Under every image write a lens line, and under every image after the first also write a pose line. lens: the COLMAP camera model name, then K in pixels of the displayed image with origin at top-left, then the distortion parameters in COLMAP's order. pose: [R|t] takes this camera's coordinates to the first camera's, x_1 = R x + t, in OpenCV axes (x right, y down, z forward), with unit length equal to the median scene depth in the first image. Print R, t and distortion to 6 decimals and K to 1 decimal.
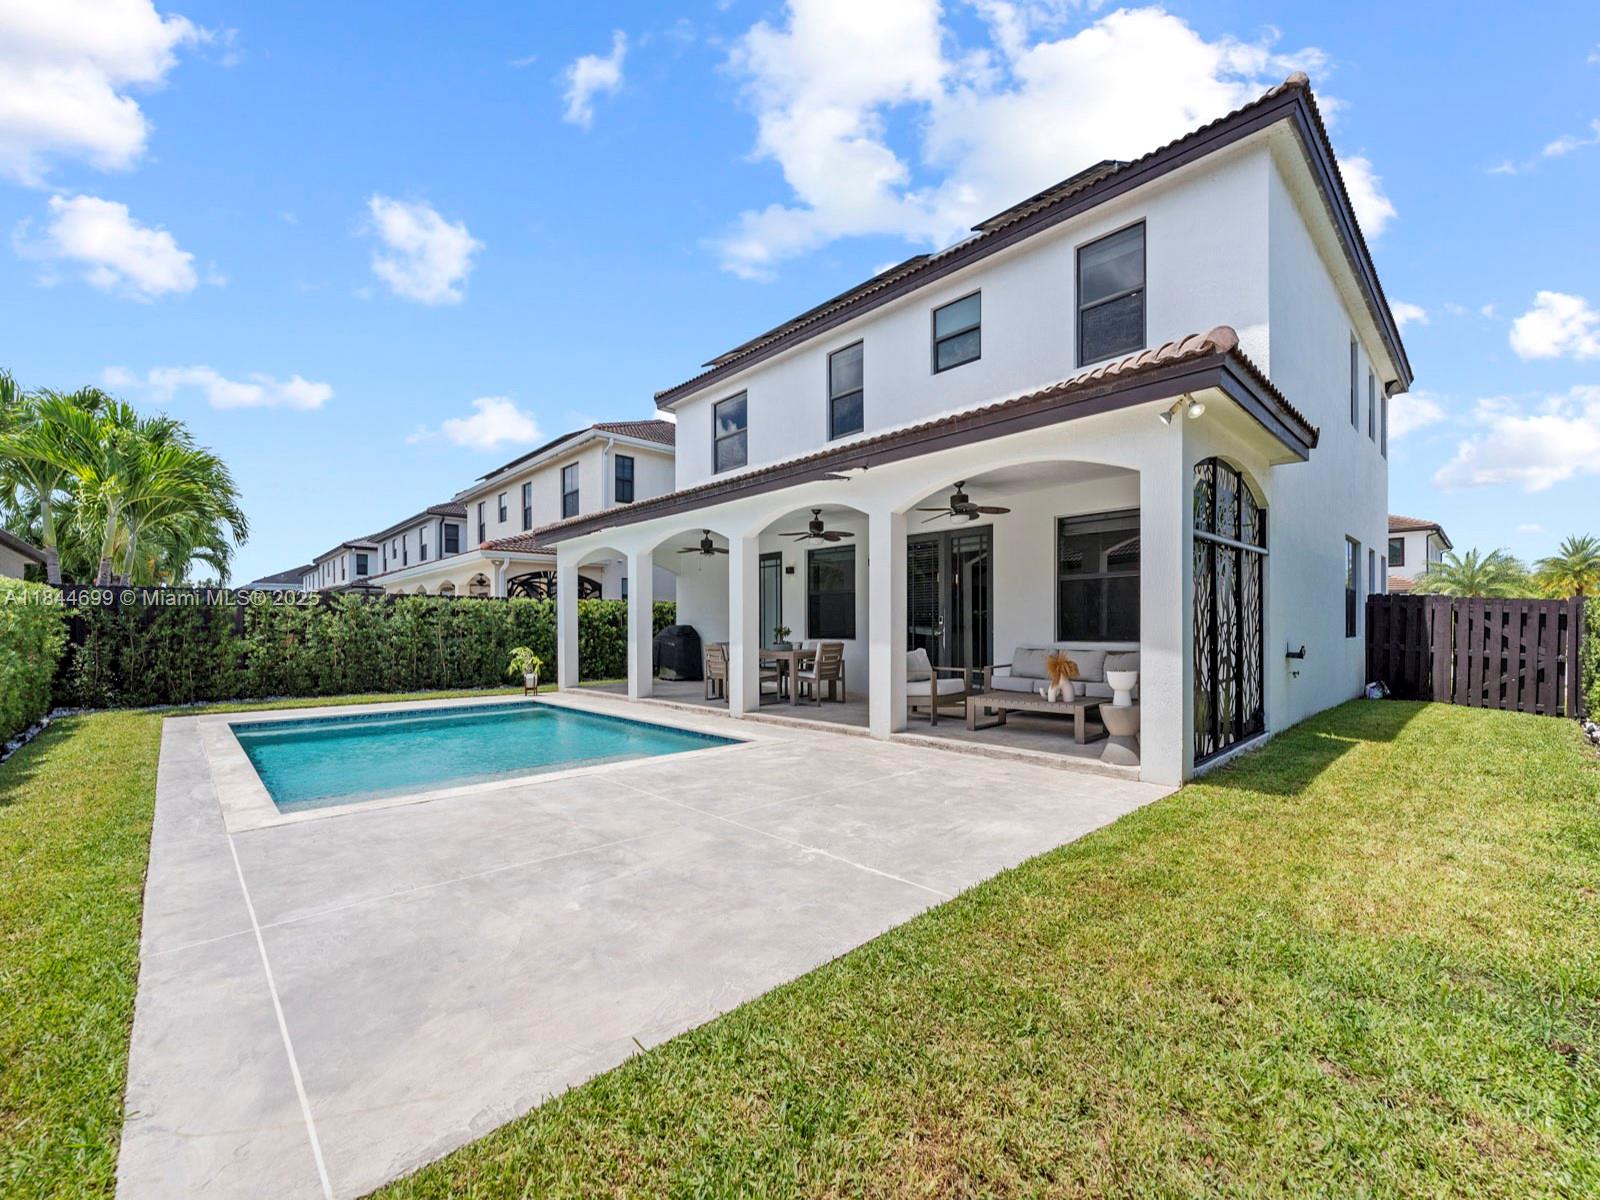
lens RADIAL K [[649.9, 0, 776.1], [0, 649.9, 633.5], [0, 0, 1]] dist [0.001088, -0.000349]
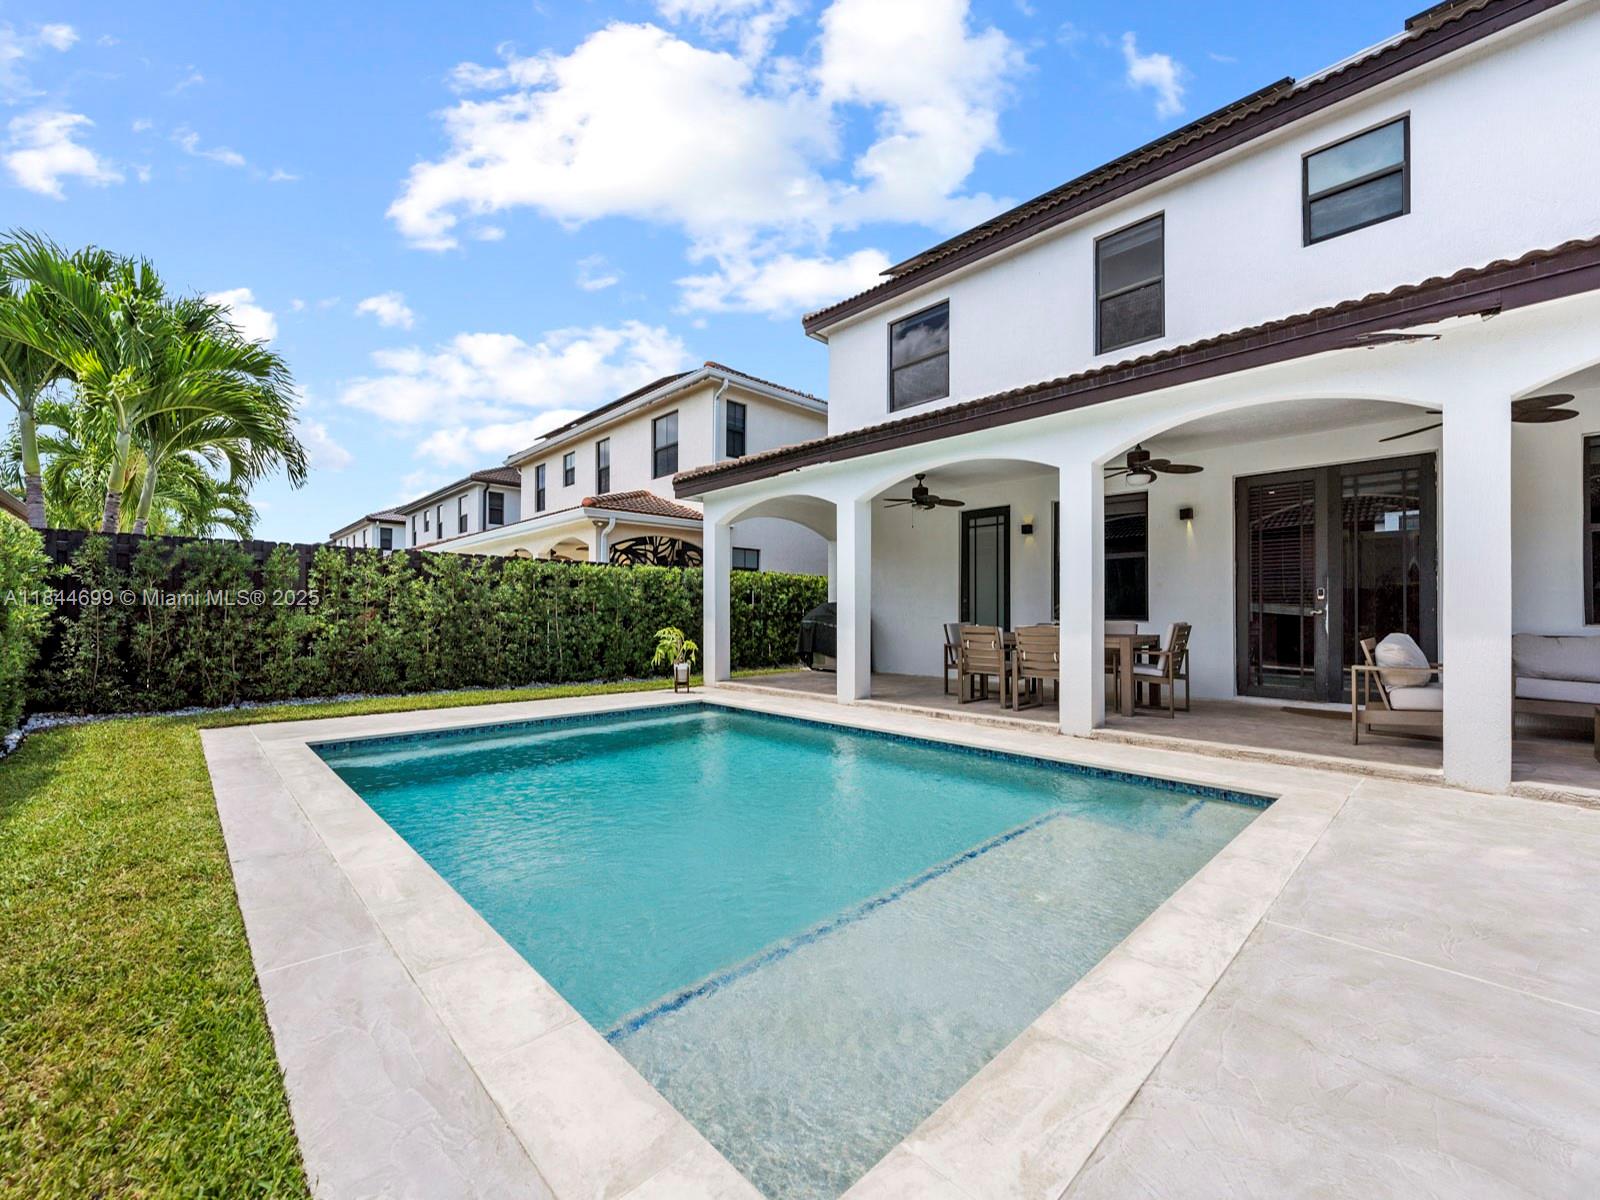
lens RADIAL K [[650.8, 0, 796.0], [0, 650.8, 612.3], [0, 0, 1]] dist [-0.001085, -0.000031]
pose [[0.999851, 0.007789, 0.015423, -0.279137], [-0.007656, 0.999933, -0.008666, 0.008935], [-0.015489, 0.008547, 0.999843, 0.265093]]
